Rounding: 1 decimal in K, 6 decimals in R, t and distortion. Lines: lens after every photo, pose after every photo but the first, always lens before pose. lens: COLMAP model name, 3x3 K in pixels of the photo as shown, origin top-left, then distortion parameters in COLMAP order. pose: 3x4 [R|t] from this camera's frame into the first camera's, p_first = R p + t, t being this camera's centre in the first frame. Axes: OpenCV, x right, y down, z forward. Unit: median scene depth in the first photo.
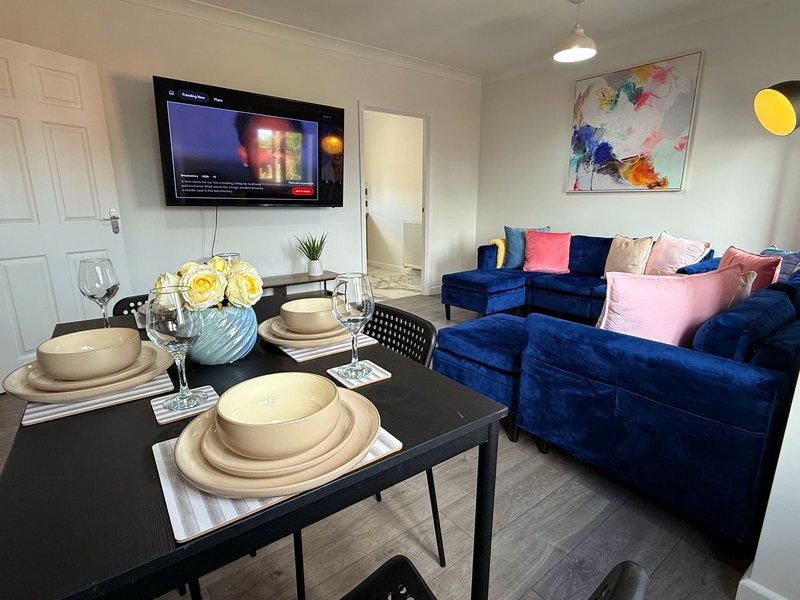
lens RADIAL K [[405.9, 0, 397.9], [0, 405.9, 299.0], [0, 0, 1]] dist [-0.001429, -0.001100]
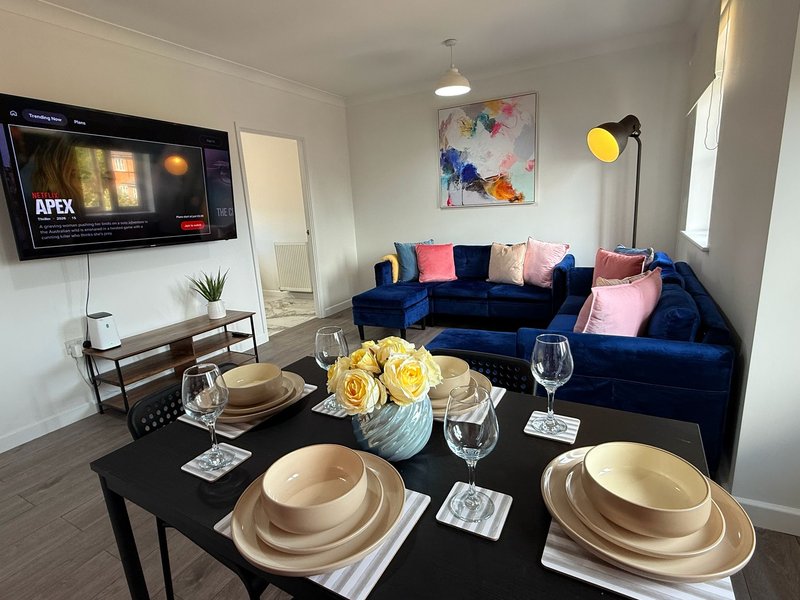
lens RADIAL K [[405.9, 0, 395.3], [0, 405.9, 299.3], [0, 0, 1]] dist [-0.001429, -0.001100]
pose [[0.913163, -0.141040, 0.382414, -0.188816], [0.149257, 0.988764, 0.008262, -0.049007], [-0.379283, 0.049533, 0.923954, 0.034314]]
